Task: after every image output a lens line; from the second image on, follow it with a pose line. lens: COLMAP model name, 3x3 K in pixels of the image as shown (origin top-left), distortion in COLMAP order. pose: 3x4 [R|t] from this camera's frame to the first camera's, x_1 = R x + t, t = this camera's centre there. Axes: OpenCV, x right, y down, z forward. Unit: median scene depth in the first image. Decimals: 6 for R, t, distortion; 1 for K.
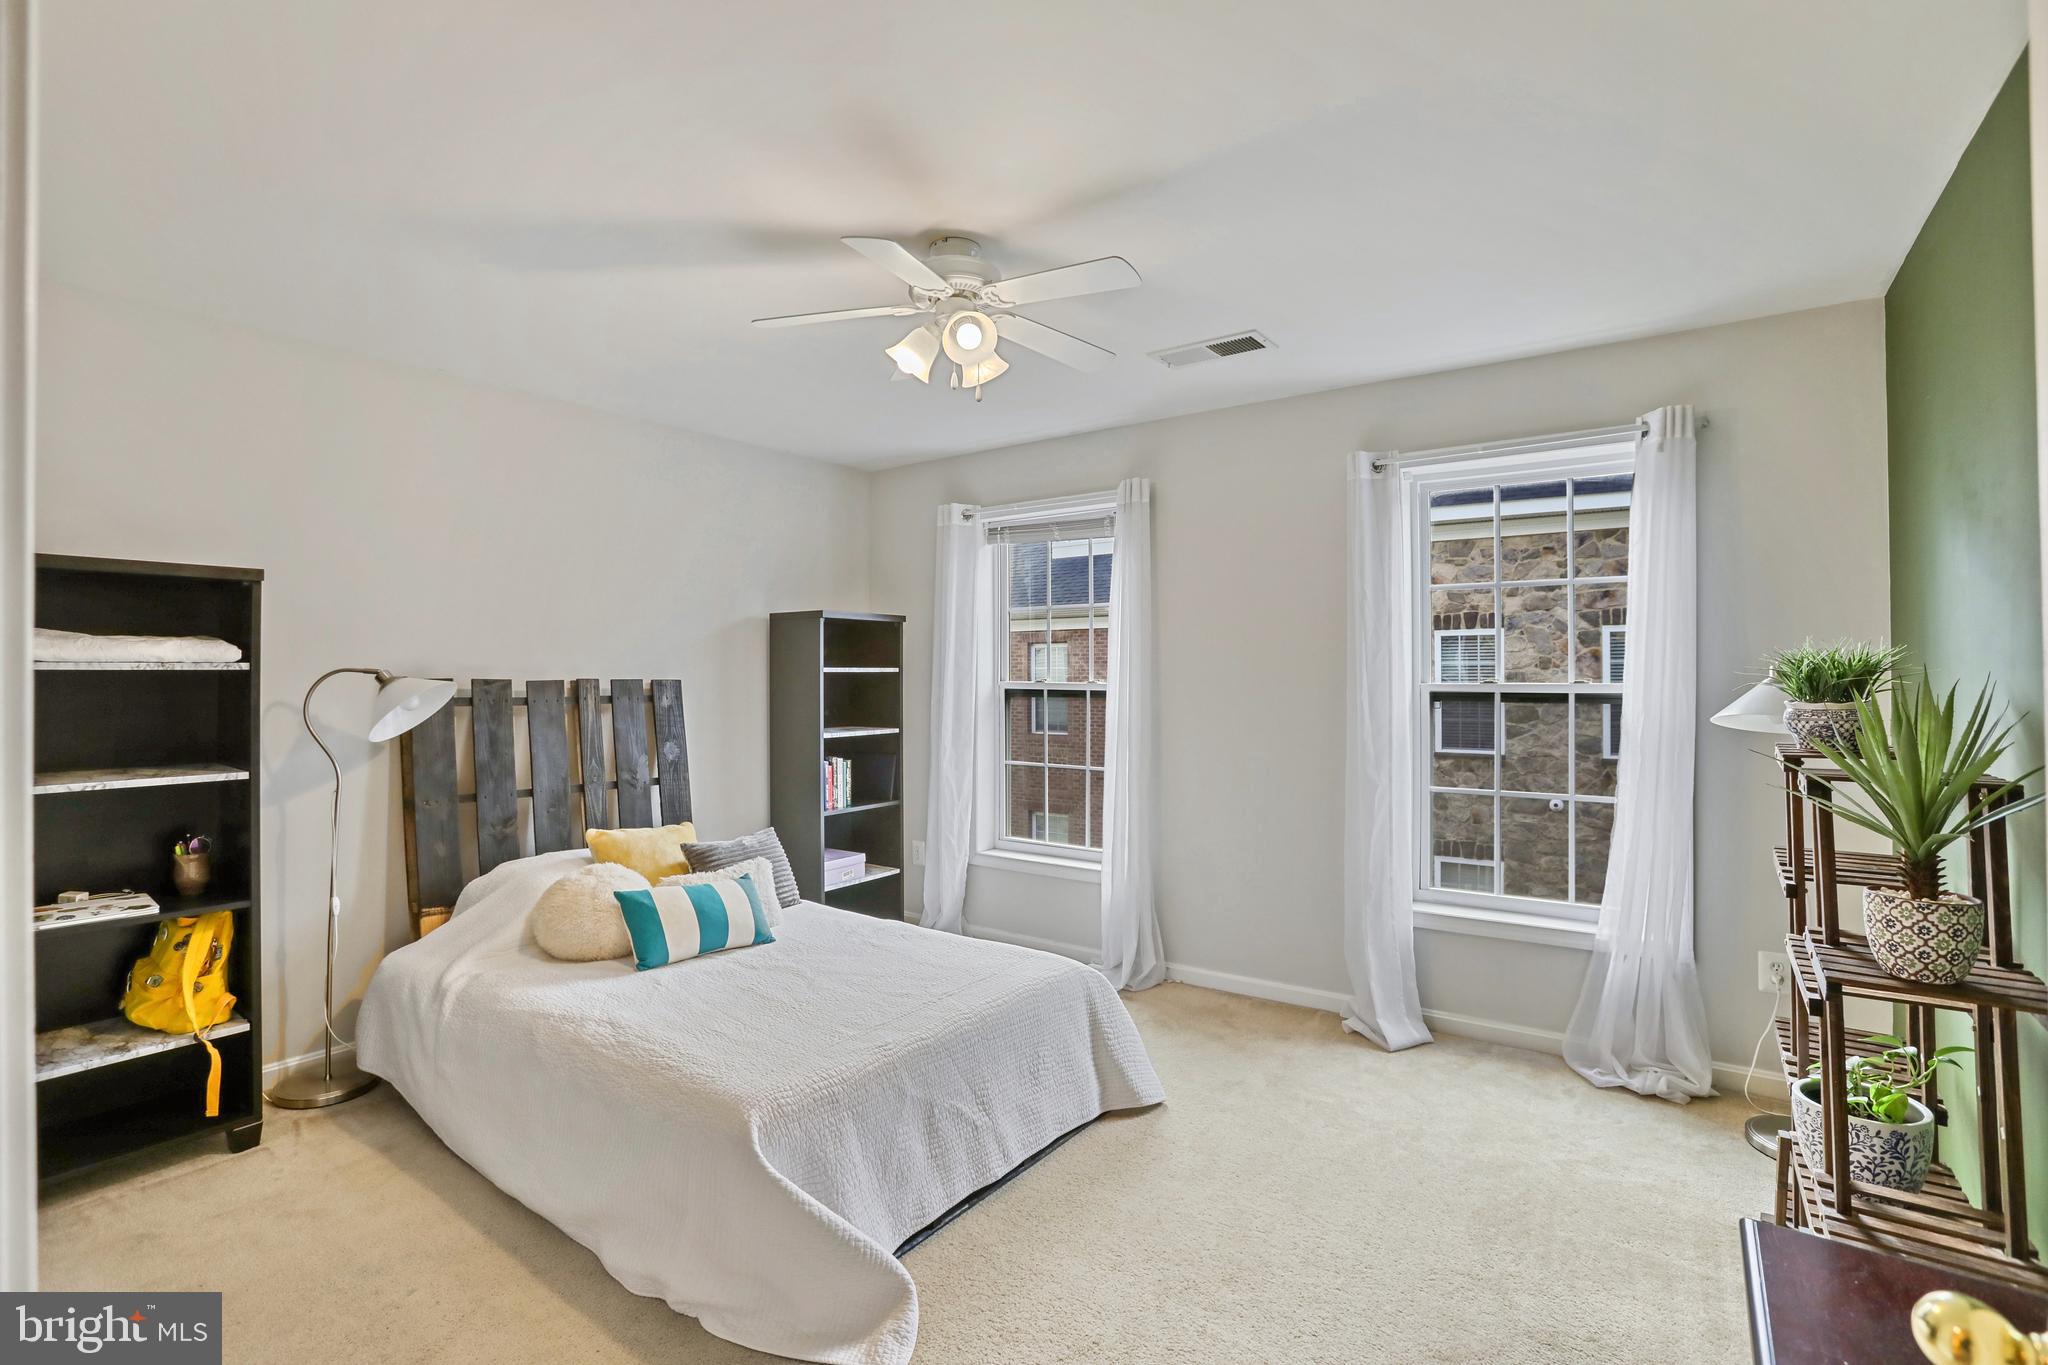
lens RADIAL K [[943.1, 0, 1009.4], [0, 943.1, 684.5], [0, 0, 1]] dist [-0.028942, 0.005201]
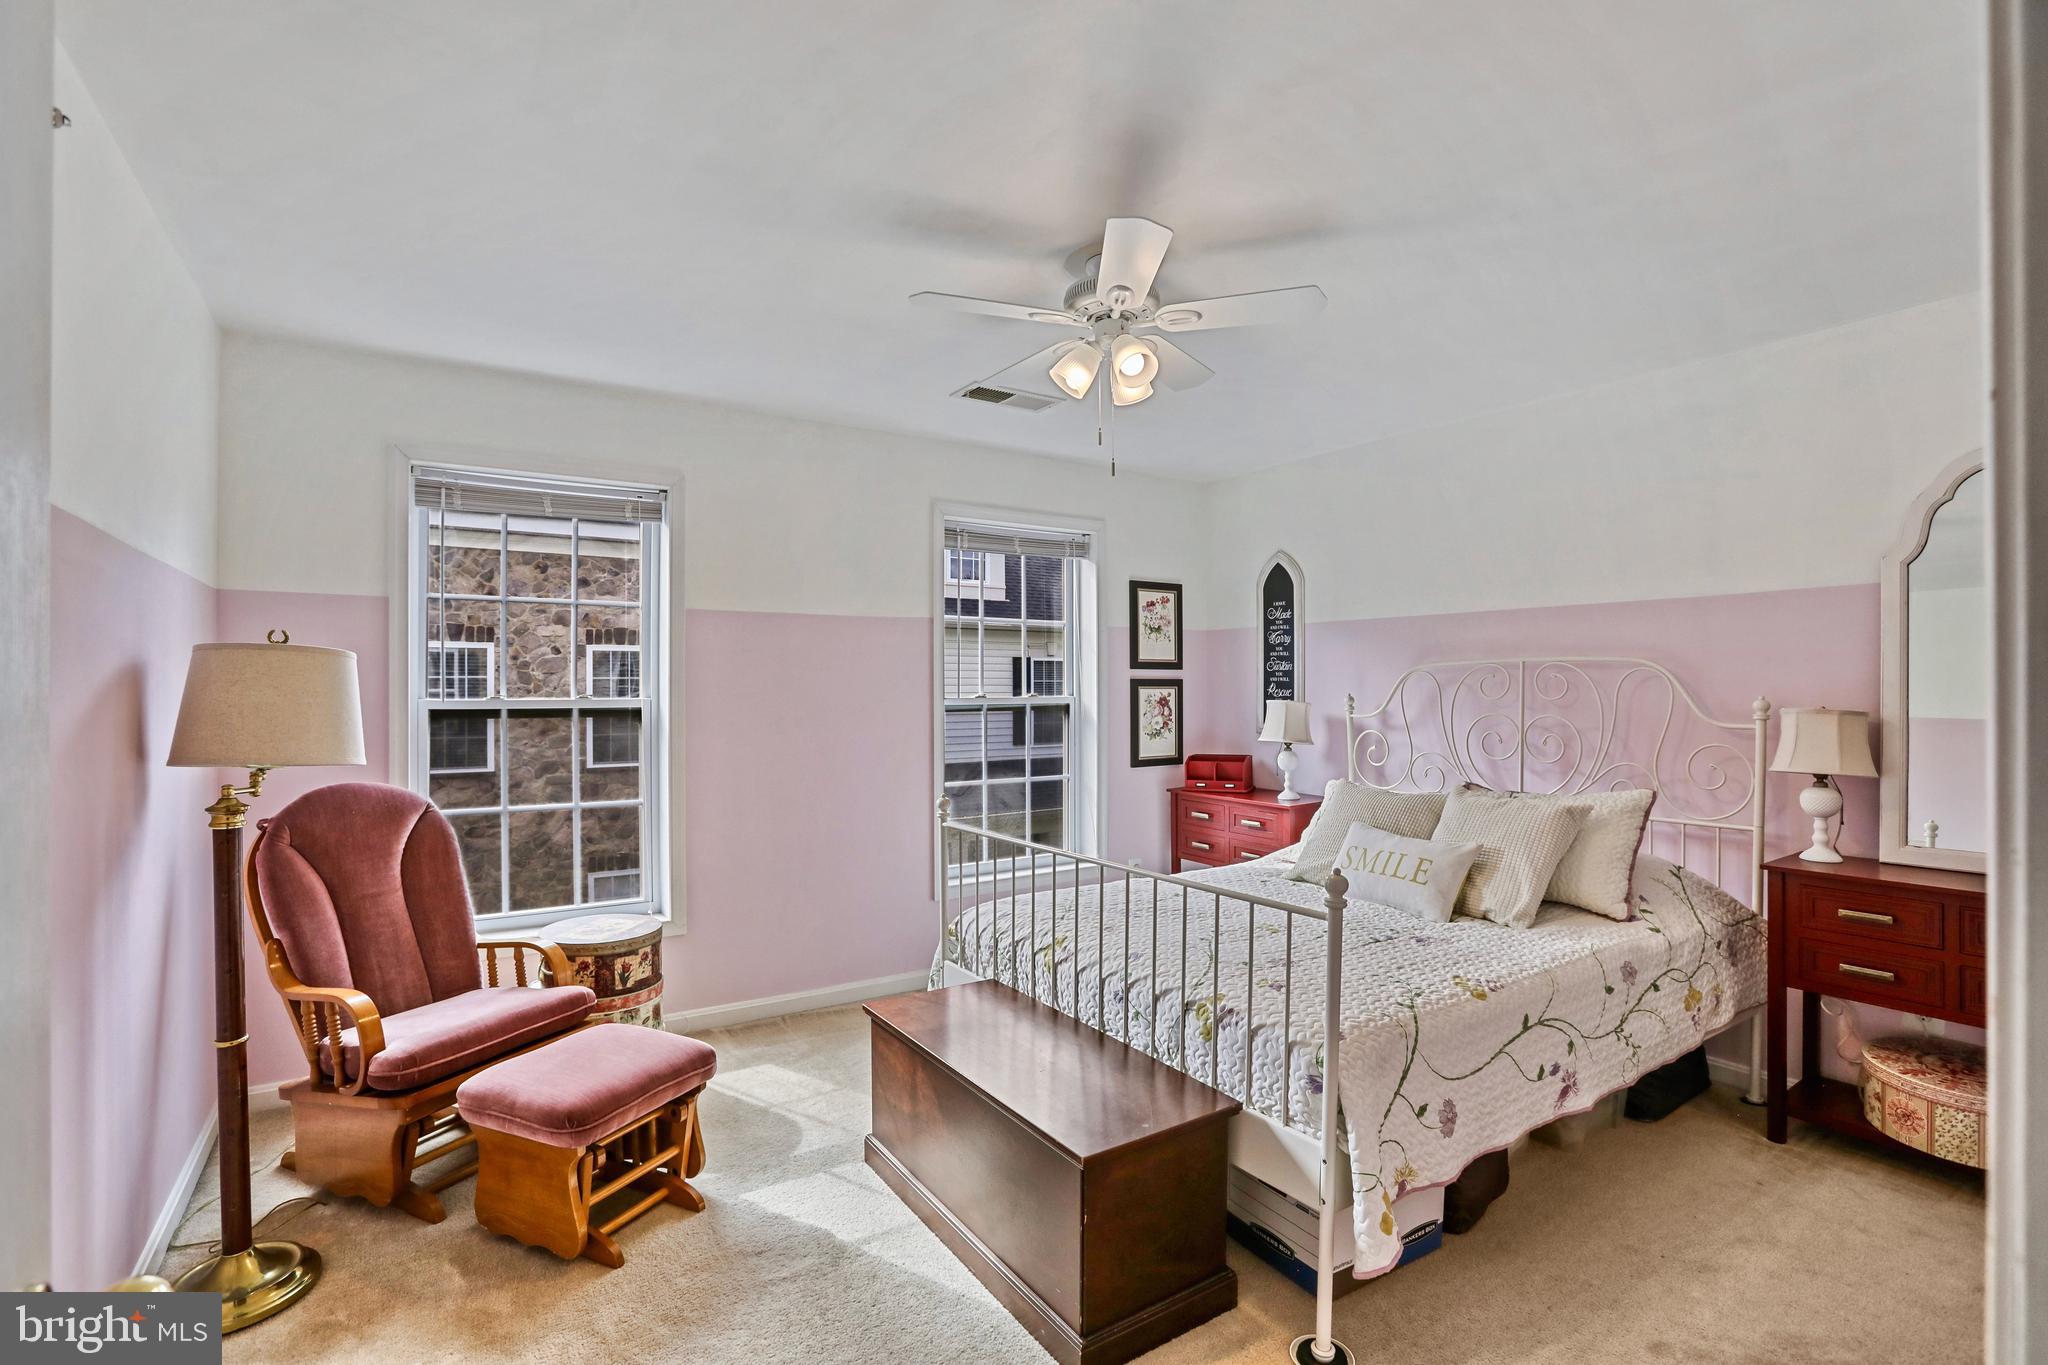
lens RADIAL K [[943.1, 0, 1014.1], [0, 943.1, 687.5], [0, 0, 1]] dist [-0.028942, 0.005201]
pose [[0.368963, 0.004297, 0.929434, -0.299800], [0.008127, 0.999936, -0.007849, -0.001215], [-0.929409, 0.010450, 0.368904, 0.215308]]
